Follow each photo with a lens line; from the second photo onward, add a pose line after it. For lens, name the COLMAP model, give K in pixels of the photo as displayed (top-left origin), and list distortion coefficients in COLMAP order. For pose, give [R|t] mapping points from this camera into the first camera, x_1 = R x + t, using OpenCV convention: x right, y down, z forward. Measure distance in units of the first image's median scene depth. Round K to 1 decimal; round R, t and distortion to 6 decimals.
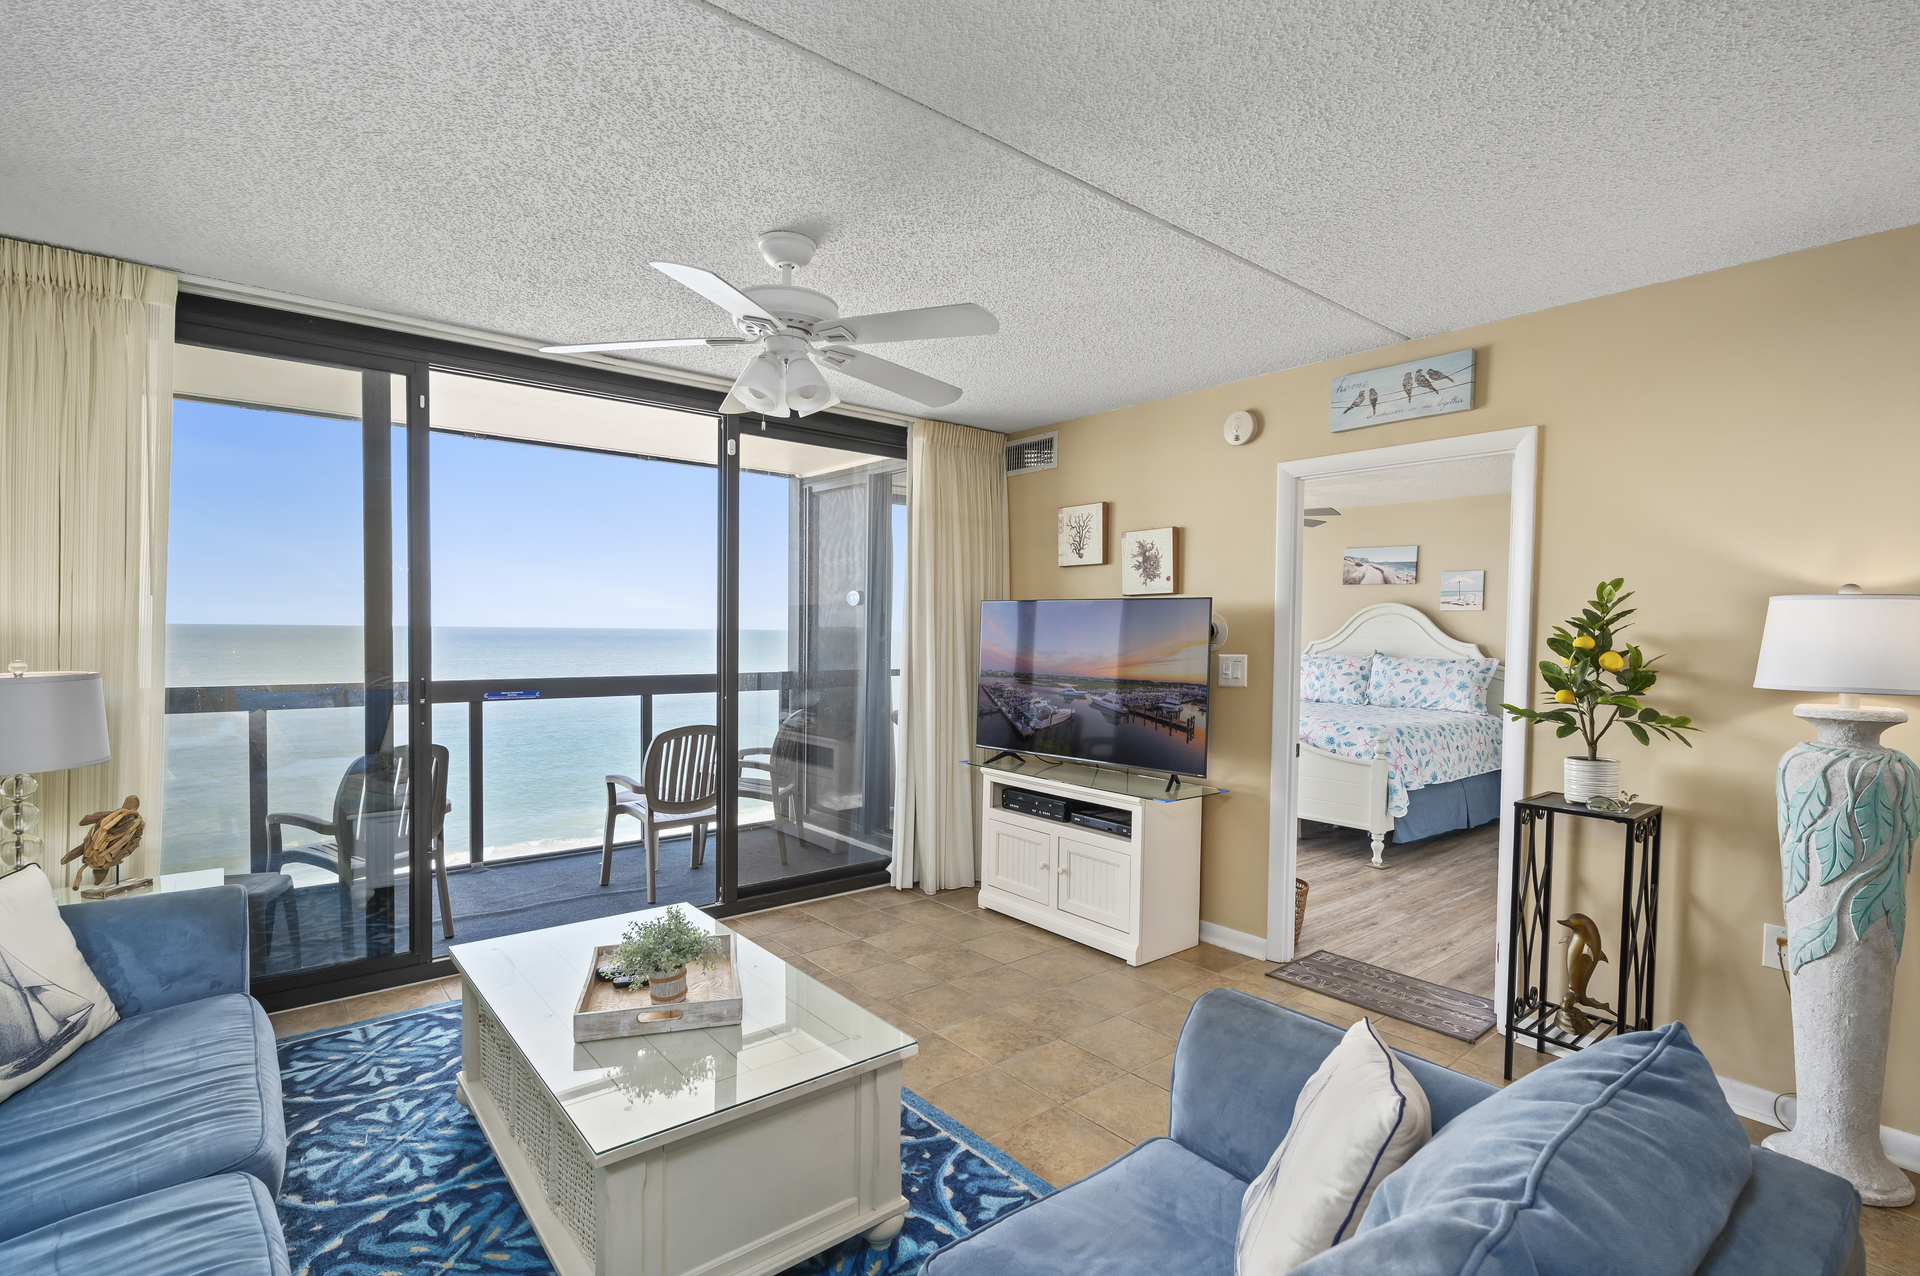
lens RADIAL K [[903.0, 0, 968.0], [0, 903.0, 649.5], [0, 0, 1]] dist [-0.003181, 0.002758]
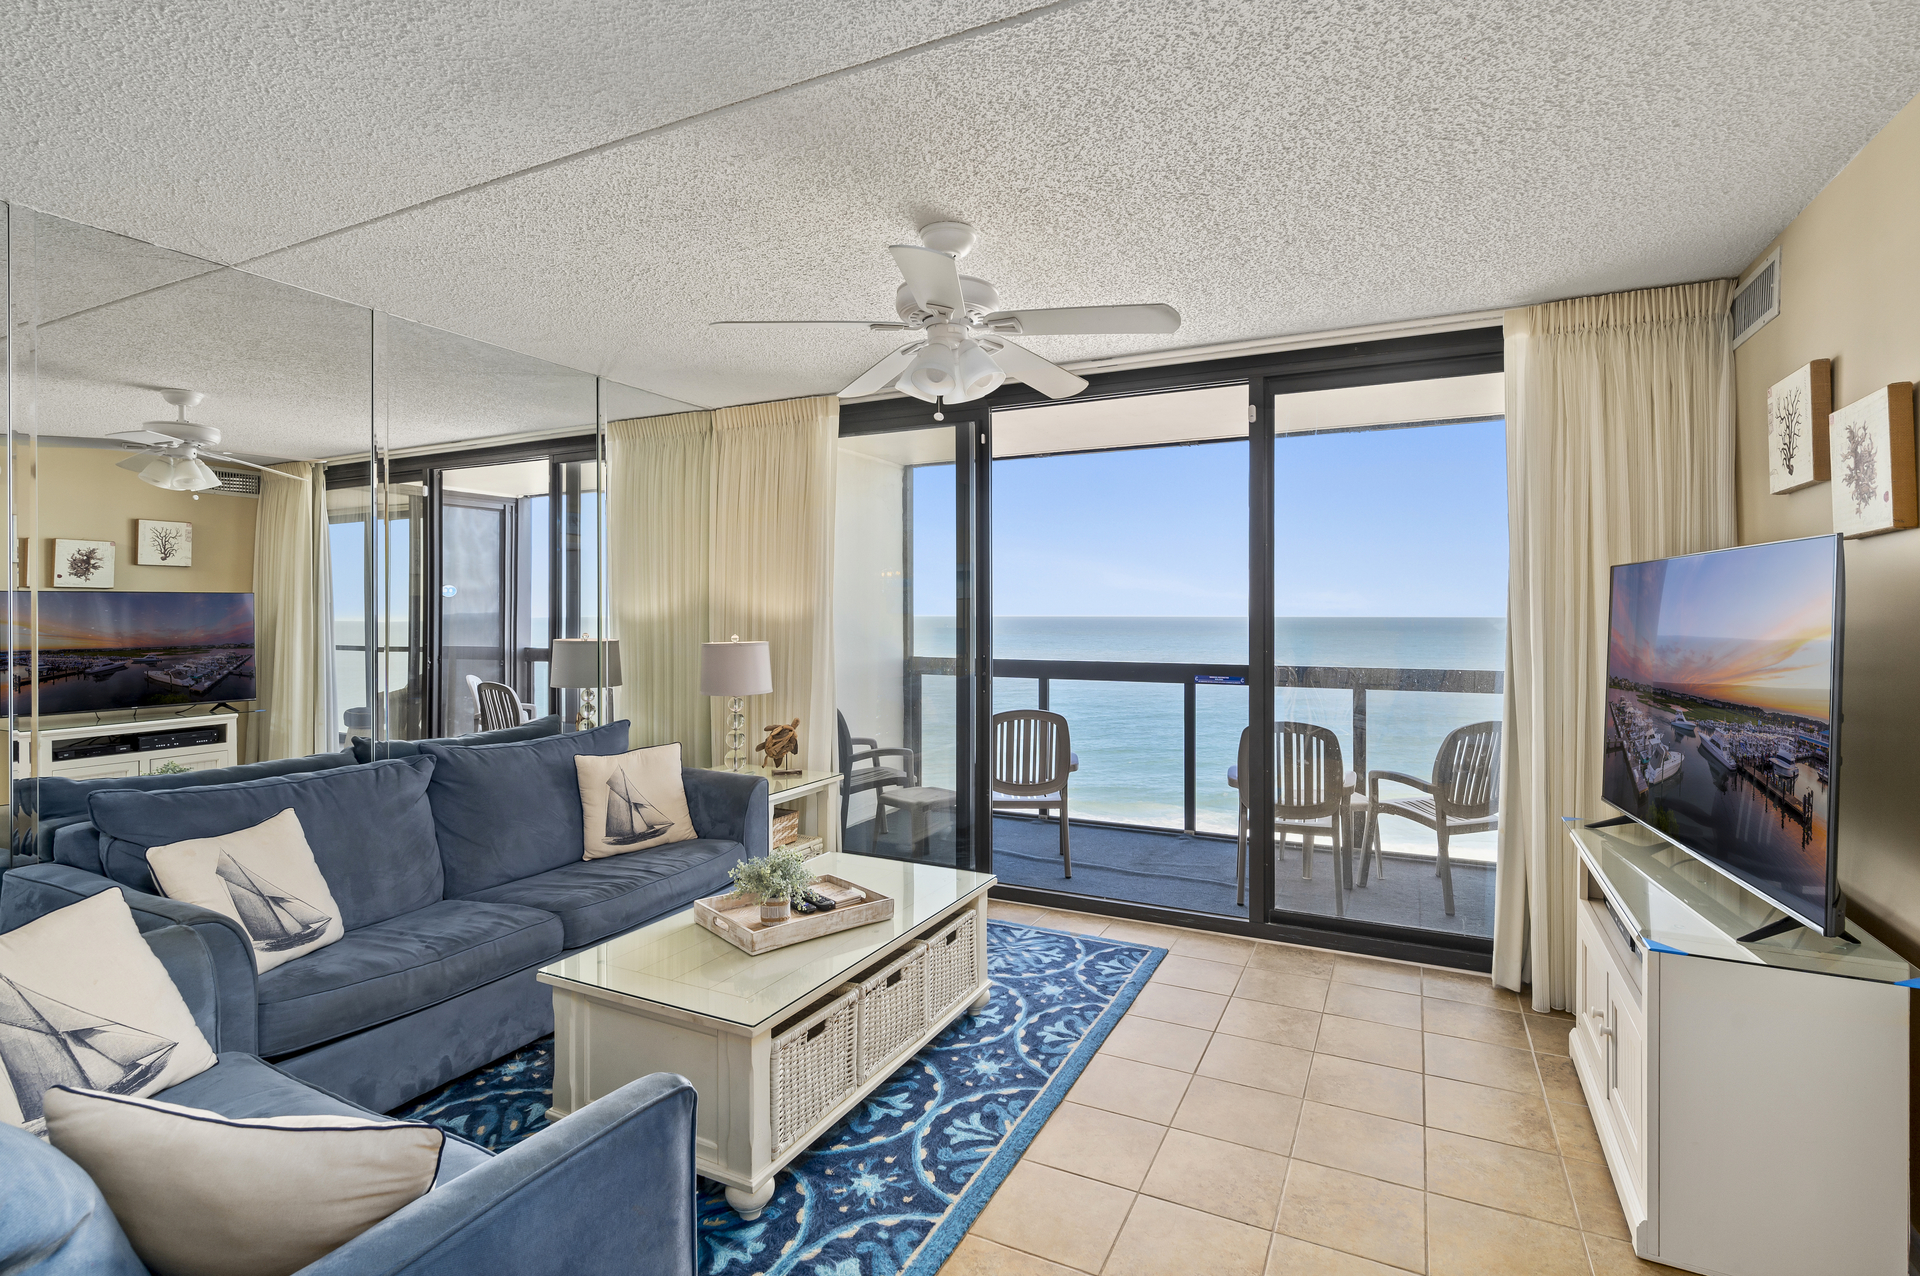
lens RADIAL K [[903.0, 0, 964.4], [0, 903.0, 613.7], [0, 0, 1]] dist [-0.003181, 0.002758]
pose [[0.401342, -0.011867, -0.915851, 0.486719], [-0.014658, 0.999705, -0.019376, -0.002944], [0.915811, 0.021201, 0.401050, 0.410371]]
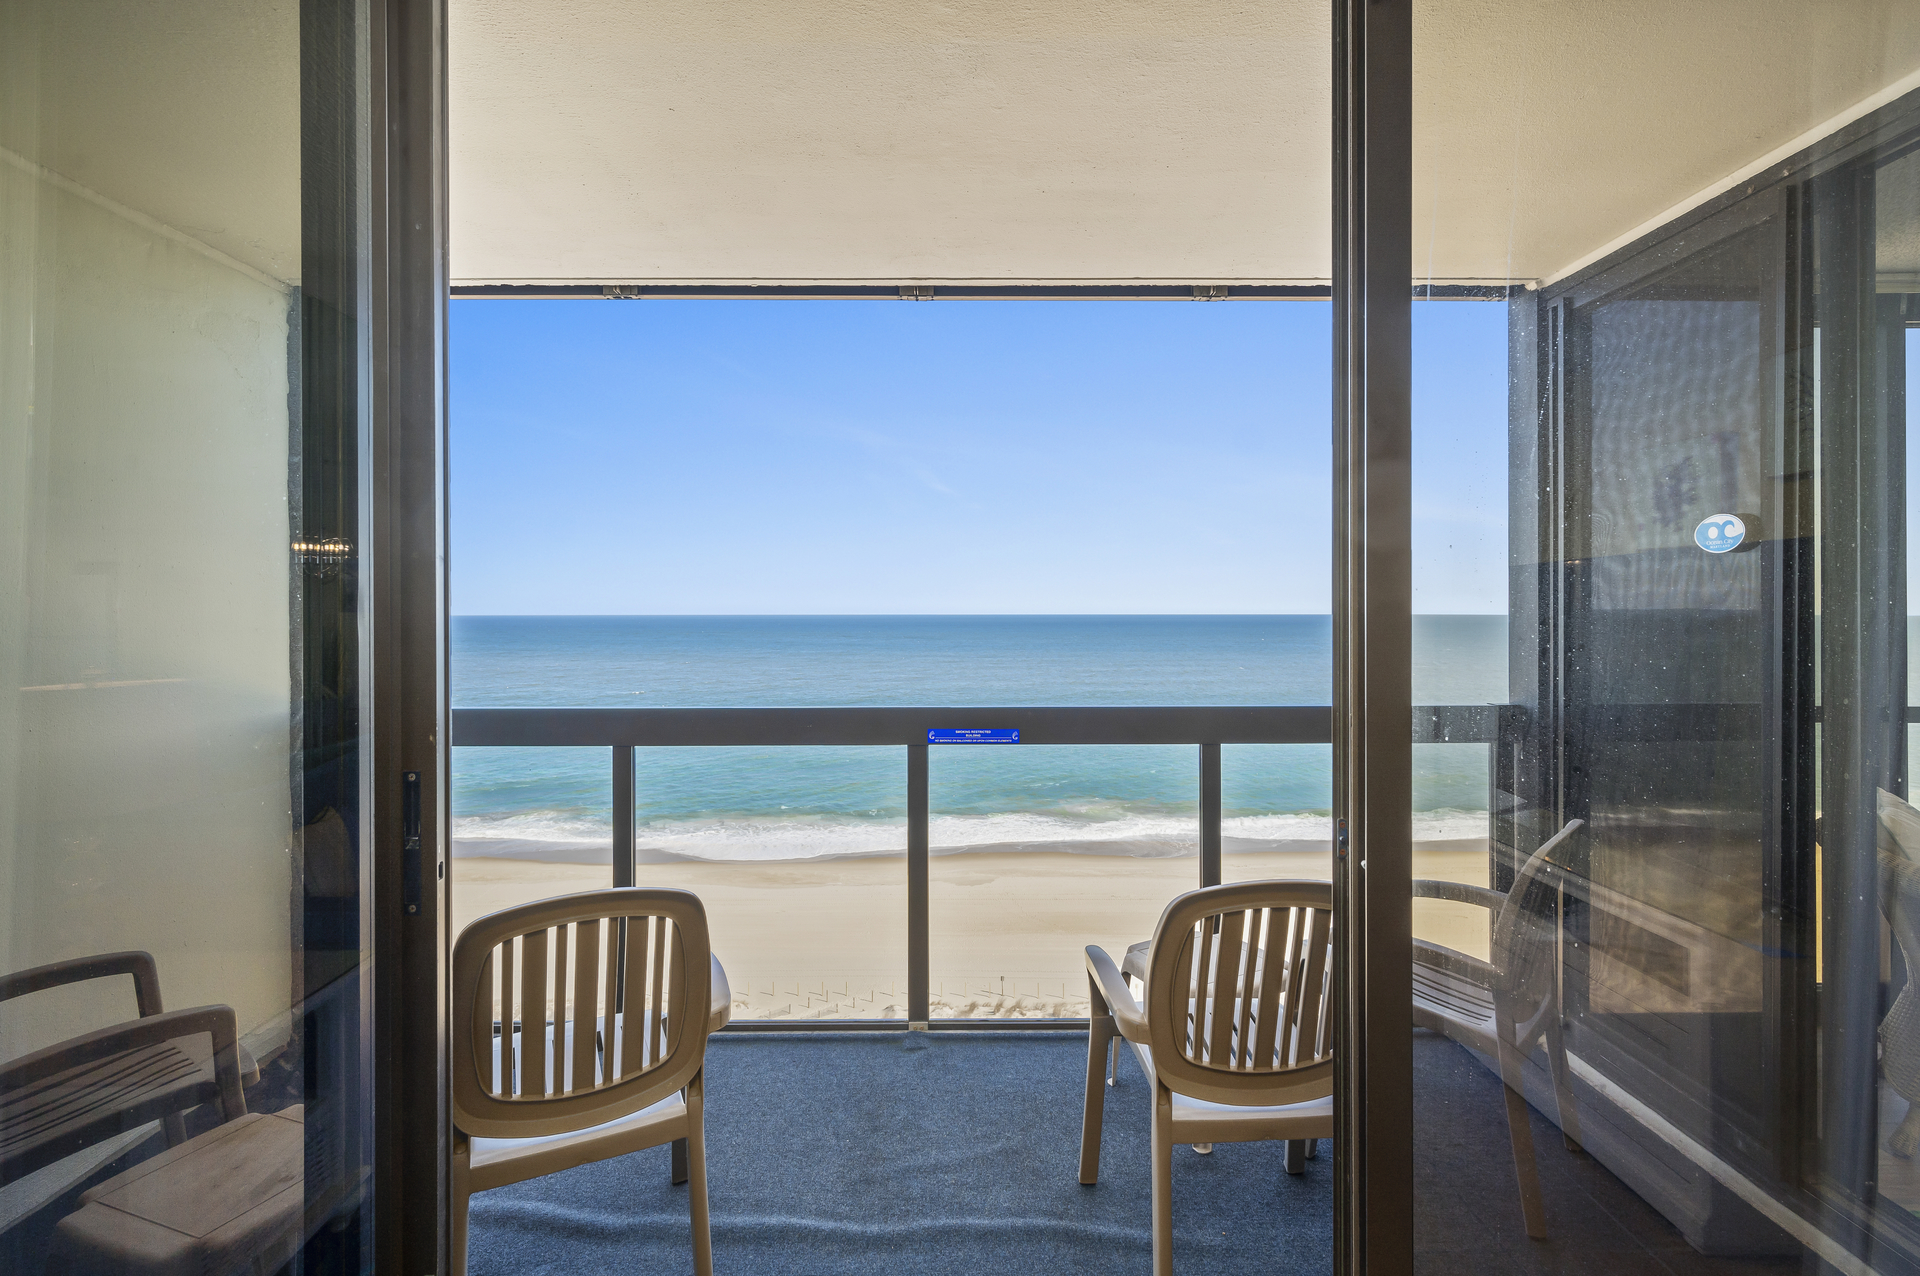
lens RADIAL K [[903.0, 0, 958.5], [0, 903.0, 612.6], [0, 0, 1]] dist [-0.003181, 0.002758]
pose [[0.768247, -0.009856, -0.640077, -0.202794], [-0.004059, 0.999786, -0.020267, -0.021329], [0.640140, 0.018169, 0.768043, 0.768329]]
